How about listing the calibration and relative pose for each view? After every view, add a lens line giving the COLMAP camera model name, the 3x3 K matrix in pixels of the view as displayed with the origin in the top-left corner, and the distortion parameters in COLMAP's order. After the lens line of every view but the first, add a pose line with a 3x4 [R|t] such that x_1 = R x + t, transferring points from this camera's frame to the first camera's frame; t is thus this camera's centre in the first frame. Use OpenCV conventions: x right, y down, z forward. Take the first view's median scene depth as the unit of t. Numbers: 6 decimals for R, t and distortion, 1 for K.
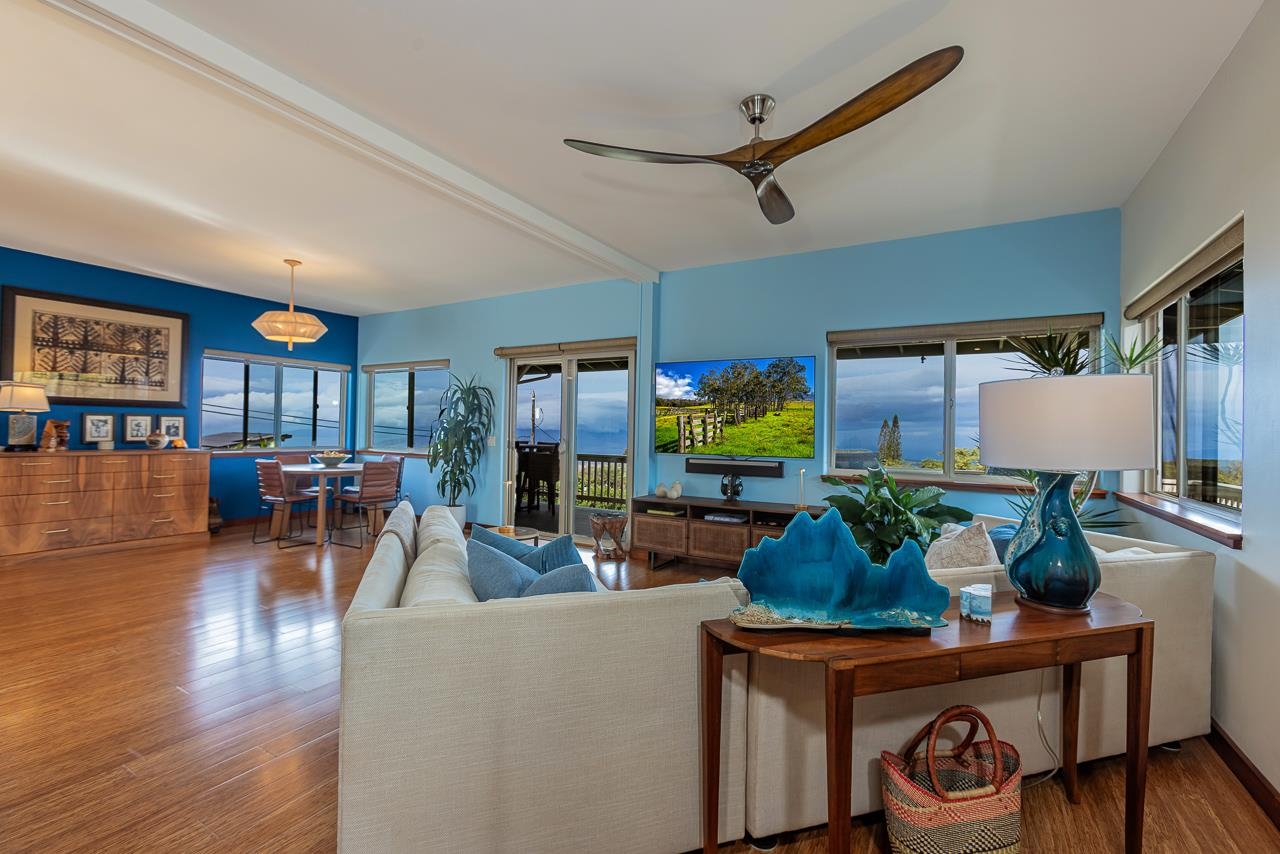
lens RADIAL K [[566.6, 0, 620.7], [0, 566.6, 425.1], [0, 0, 1]] dist [0.003491, 0.001314]
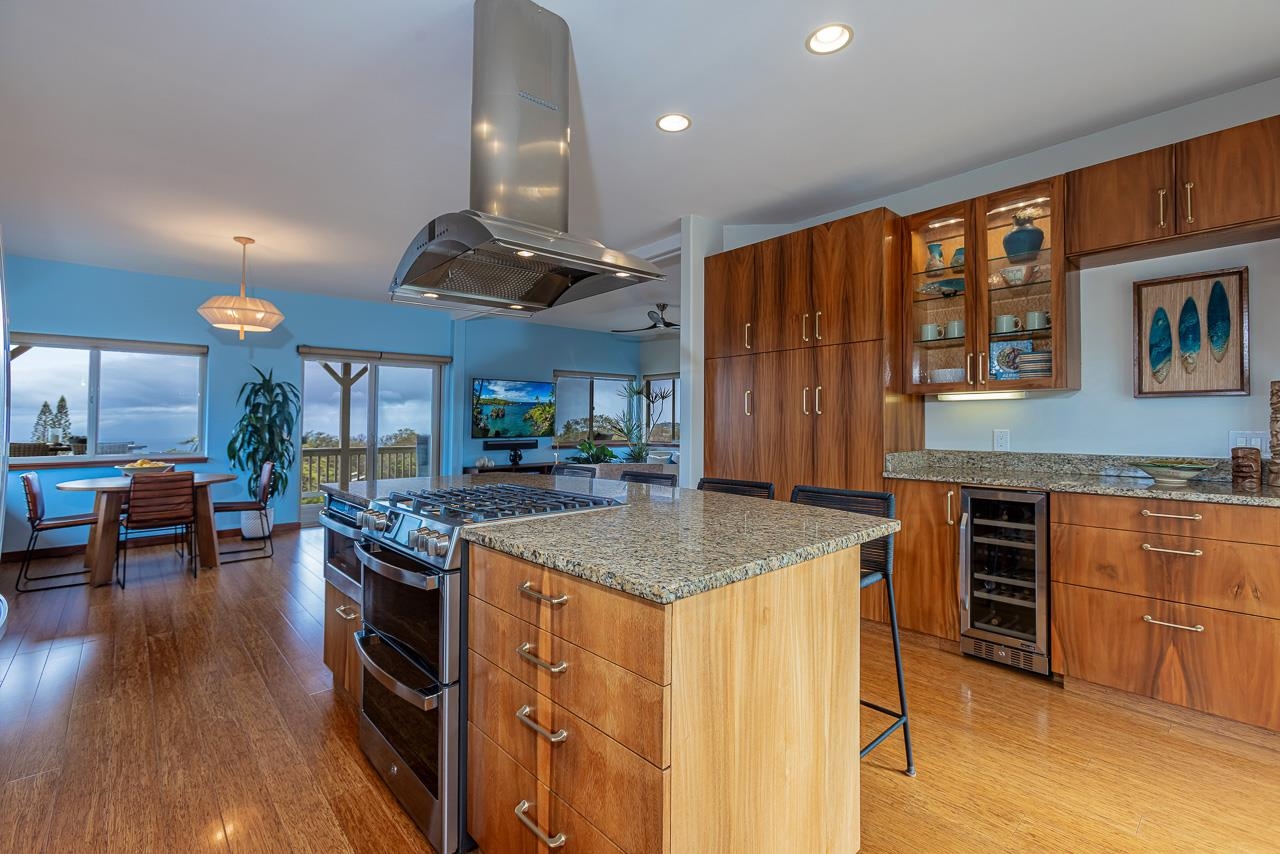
lens RADIAL K [[566.6, 0, 635.3], [0, 566.6, 417.3], [0, 0, 1]] dist [0.003491, 0.001314]
pose [[0.279044, -0.008019, 0.960245, -1.175964], [-0.007279, 0.999919, 0.010466, -0.024163], [-0.960251, -0.009910, 0.278963, 0.160280]]
